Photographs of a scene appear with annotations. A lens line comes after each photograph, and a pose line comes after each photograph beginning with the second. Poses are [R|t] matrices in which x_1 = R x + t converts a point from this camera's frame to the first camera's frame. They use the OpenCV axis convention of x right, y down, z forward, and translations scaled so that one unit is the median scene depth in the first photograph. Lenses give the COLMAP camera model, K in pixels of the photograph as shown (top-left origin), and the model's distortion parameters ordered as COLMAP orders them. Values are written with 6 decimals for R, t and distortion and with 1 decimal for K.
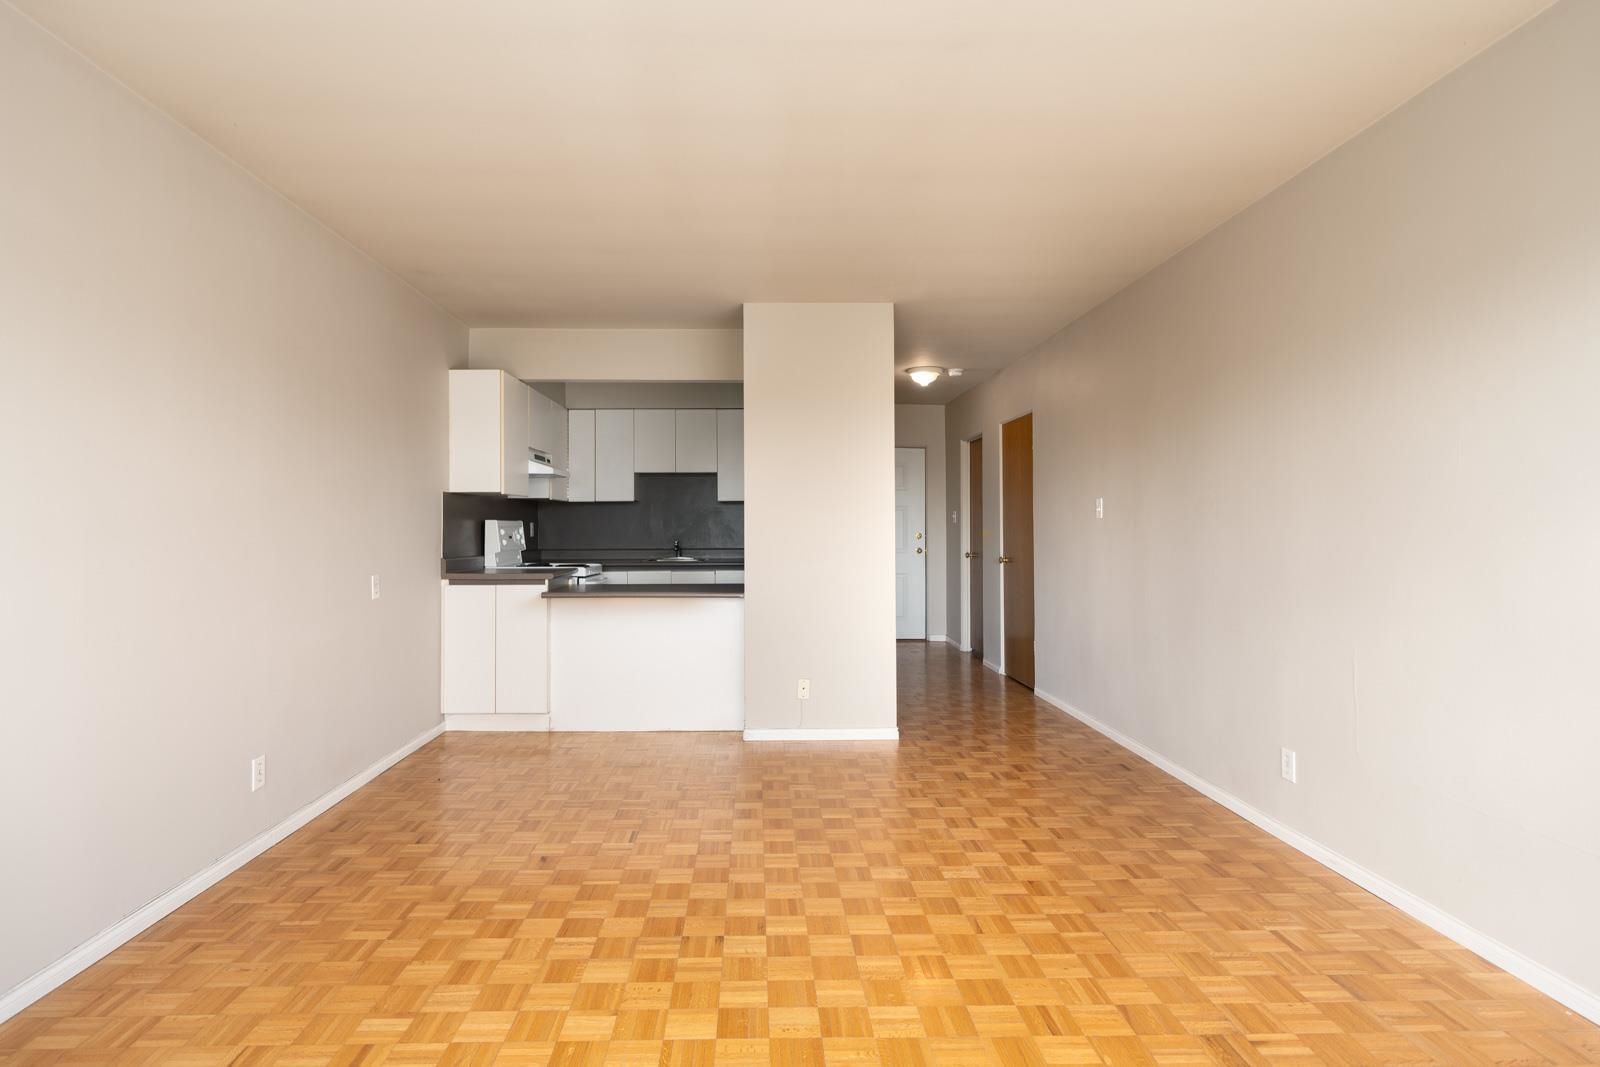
lens RADIAL K [[795.6, 0, 800.0], [0, 795.6, 533.5], [0, 0, 1]] dist [0.000281, 0.000220]
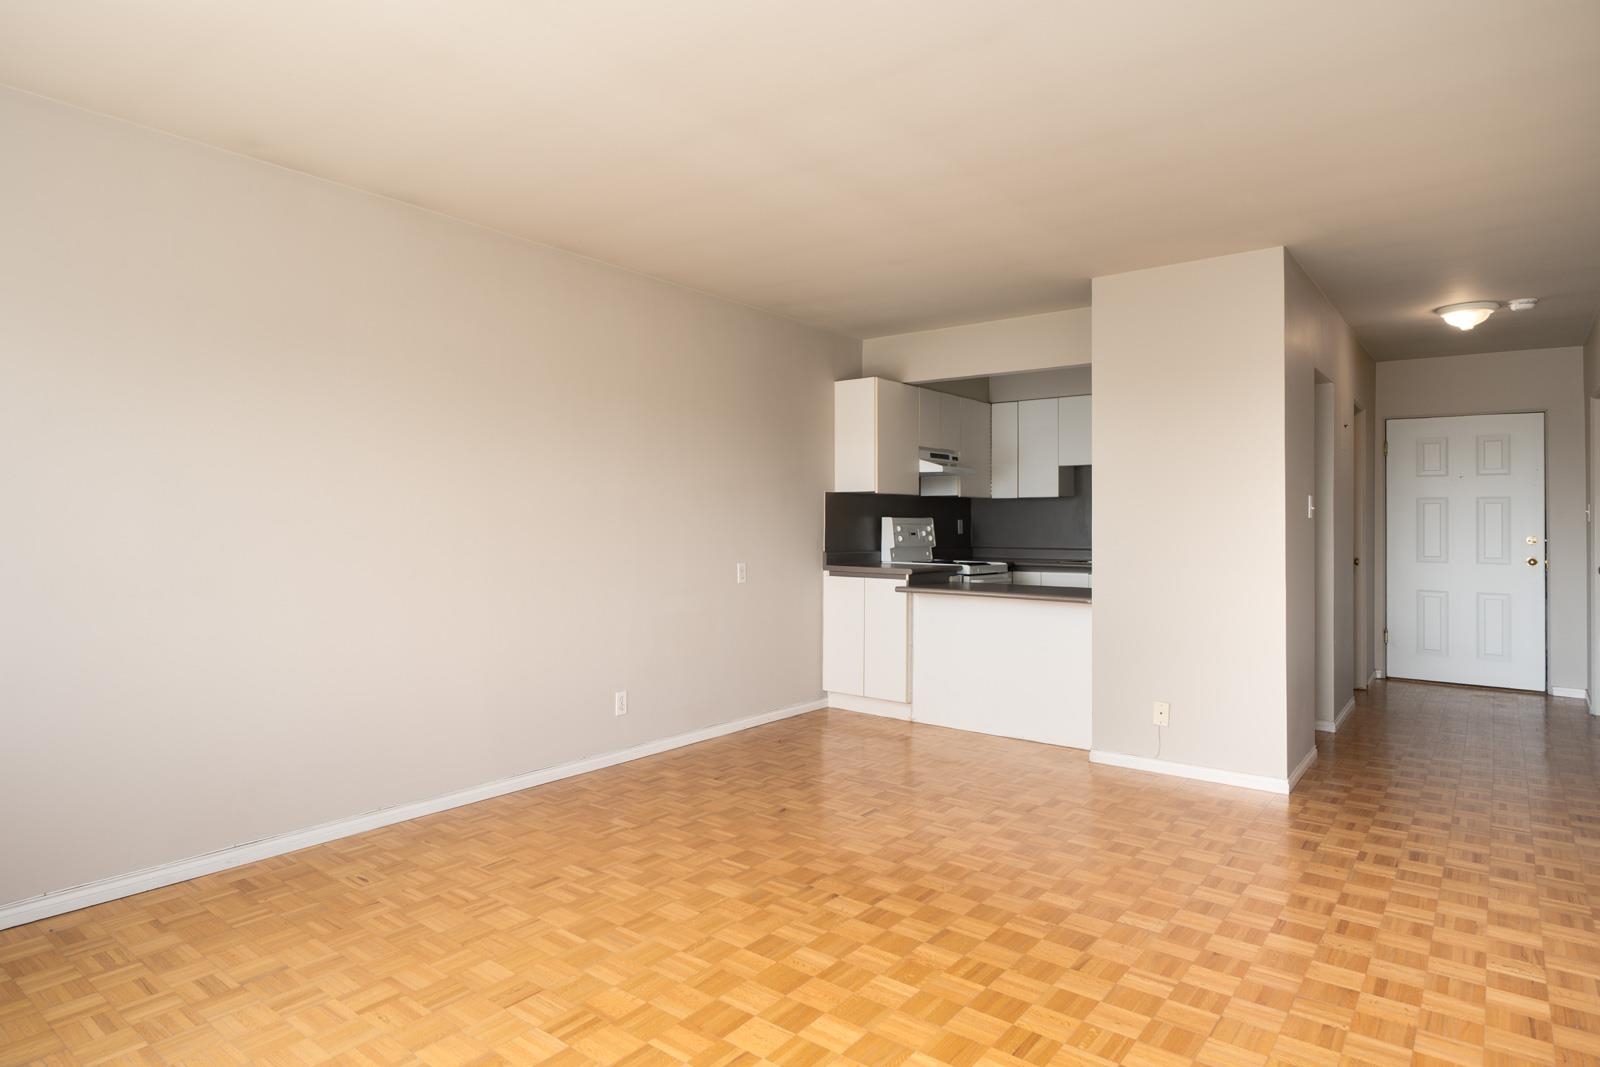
lens RADIAL K [[898.0, 0, 800.0], [0, 898.0, 533.5], [0, 0, 1]] dist [0.000410, 0.000317]
pose [[0.779137, 0.012759, -0.626724, 0.352970], [-0.011130, 0.999917, 0.006520, -0.002503], [0.626755, 0.001895, 0.779214, -0.004878]]
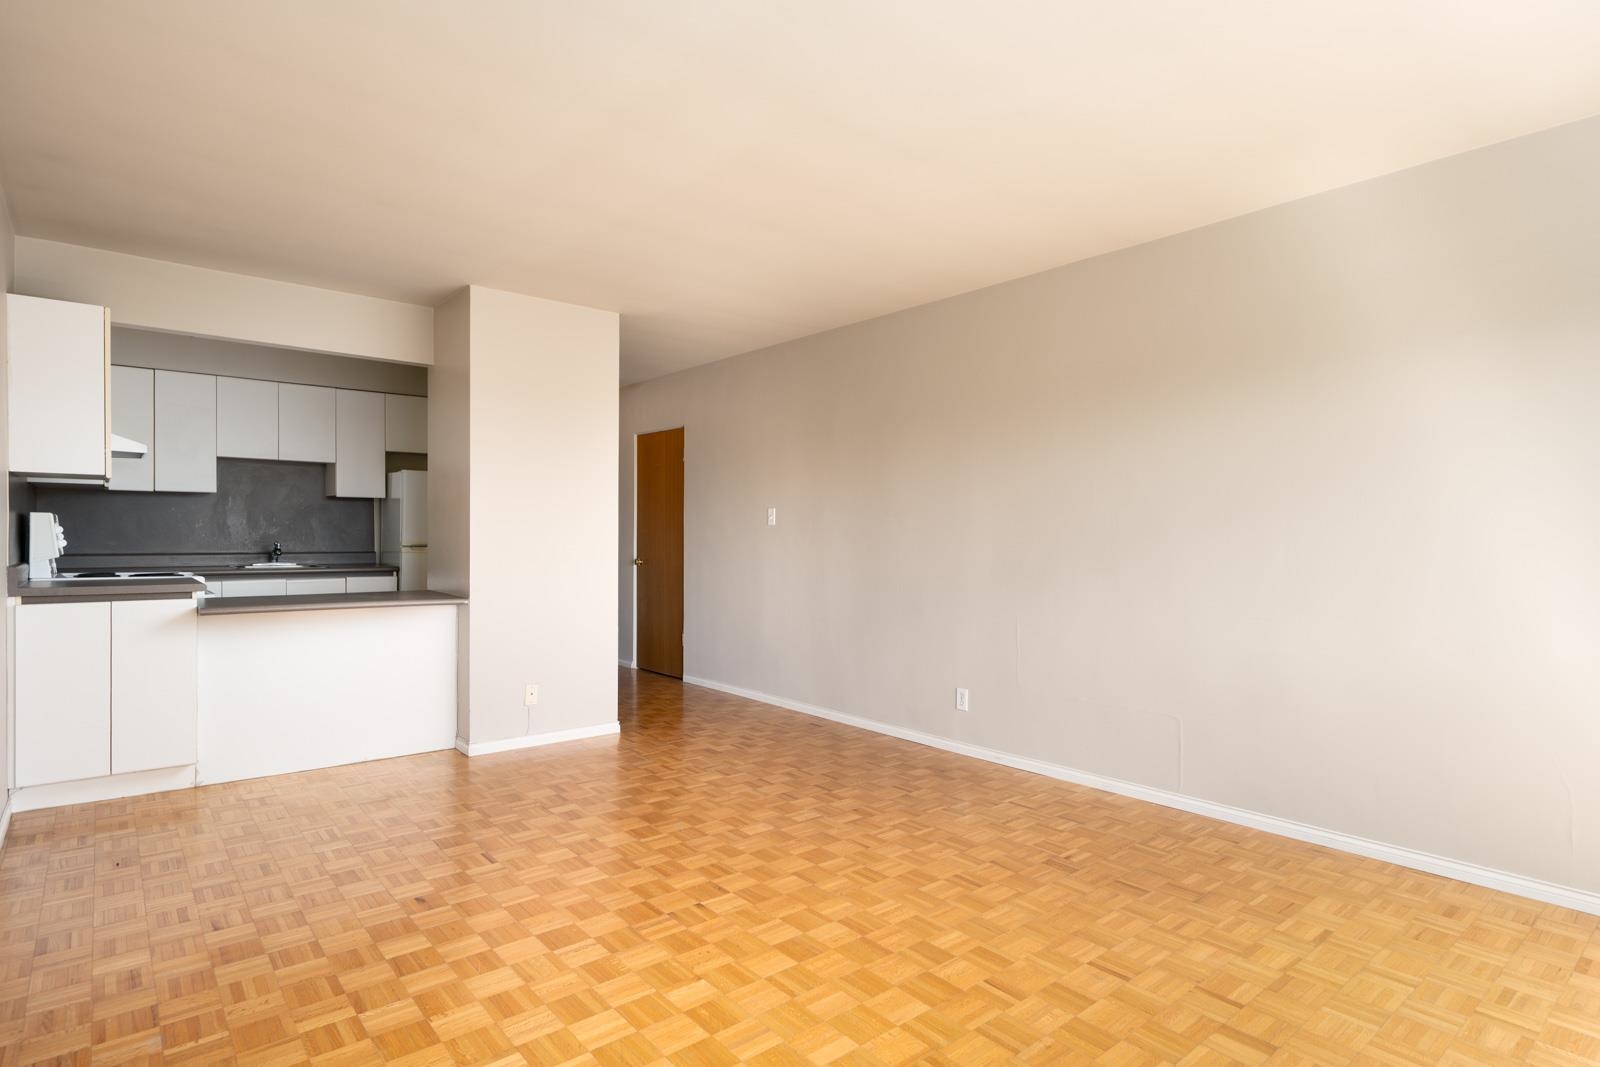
lens RADIAL K [[777.3, 0, 817.4], [0, 777.3, 562.8], [0, 0, 1]] dist [0.000699, 0.000107]
pose [[0.795254, -0.012000, 0.606158, -0.337200], [-0.007264, 0.999544, 0.029318, 0.003391], [-0.606233, -0.027719, 0.794804, 0.036423]]
